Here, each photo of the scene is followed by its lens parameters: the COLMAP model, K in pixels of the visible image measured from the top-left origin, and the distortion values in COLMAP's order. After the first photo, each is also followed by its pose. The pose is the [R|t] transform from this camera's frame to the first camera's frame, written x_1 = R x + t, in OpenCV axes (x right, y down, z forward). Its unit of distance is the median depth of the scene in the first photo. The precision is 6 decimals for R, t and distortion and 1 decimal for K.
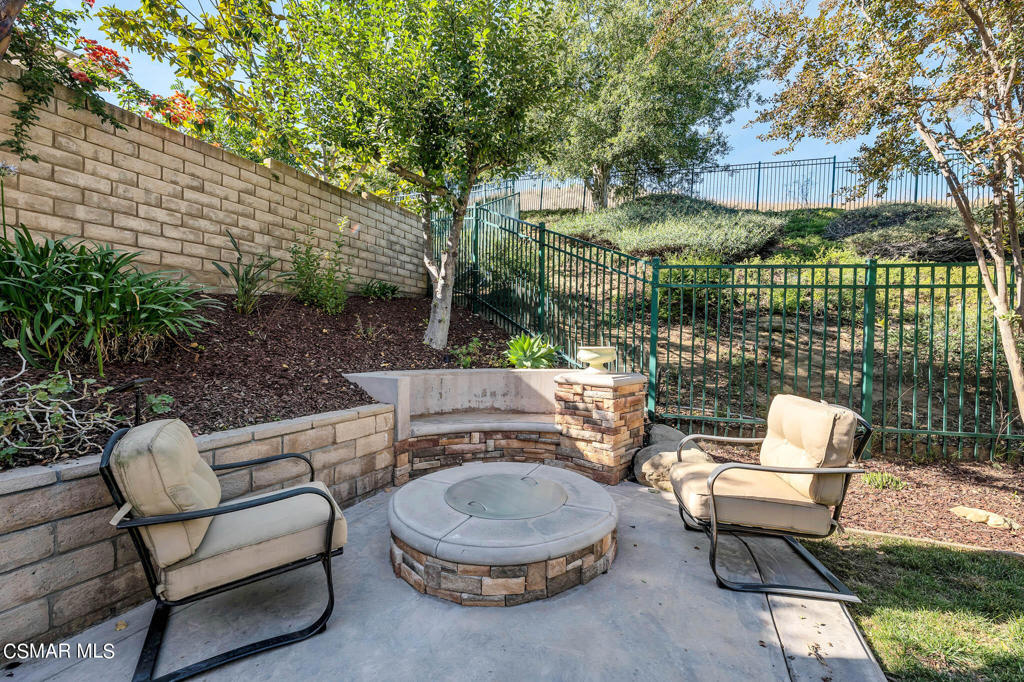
lens RADIAL K [[417.8, 0, 512.0], [0, 417.8, 341.0], [0, 0, 1]] dist [0.001487, 0.000035]
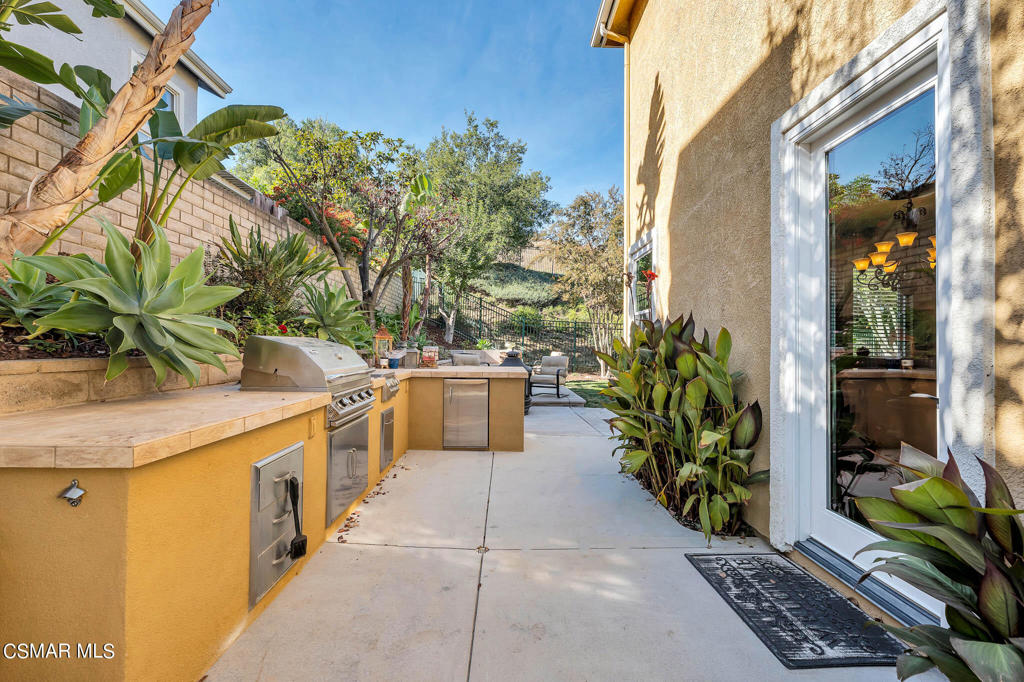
lens RADIAL K [[417.8, 0, 512.0], [0, 417.8, 341.0], [0, 0, 1]] dist [0.001487, 0.000035]
pose [[0.910066, 0.009937, 0.414344, -1.127660], [-0.004884, 0.999900, -0.013254, 0.042734], [-0.414434, 0.010038, 0.910024, -2.006423]]
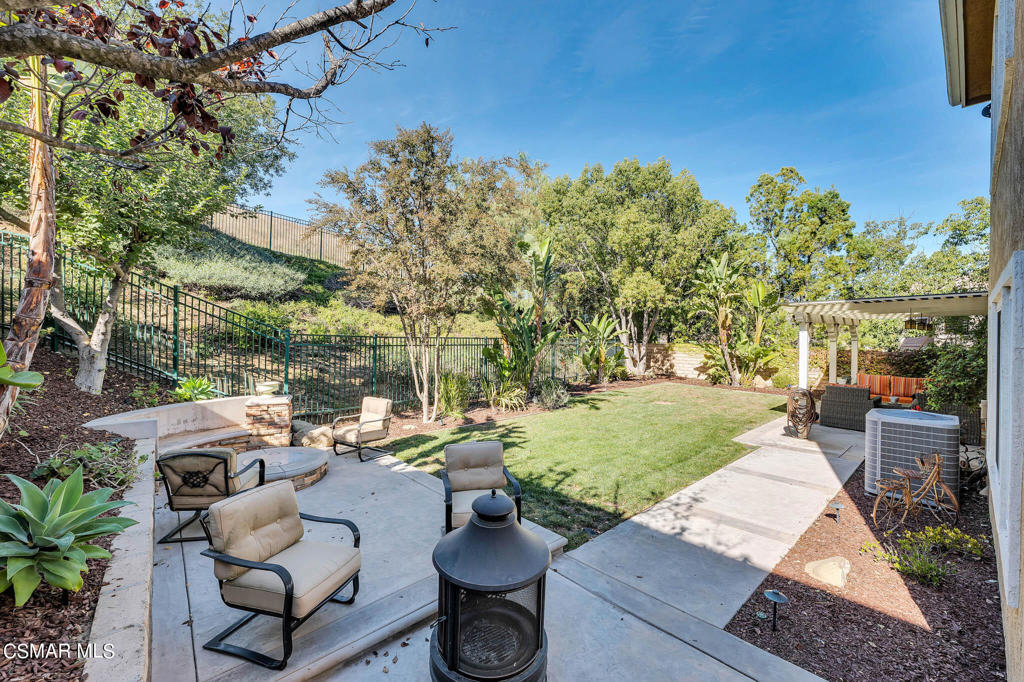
lens RADIAL K [[417.8, 0, 512.0], [0, 417.8, 341.0], [0, 0, 1]] dist [0.001487, 0.000035]
pose [[0.408194, -0.014061, 0.912787, -0.900187], [-0.000127, 0.999880, 0.015460, -0.173732], [-0.912895, -0.006426, 0.408143, -0.618007]]
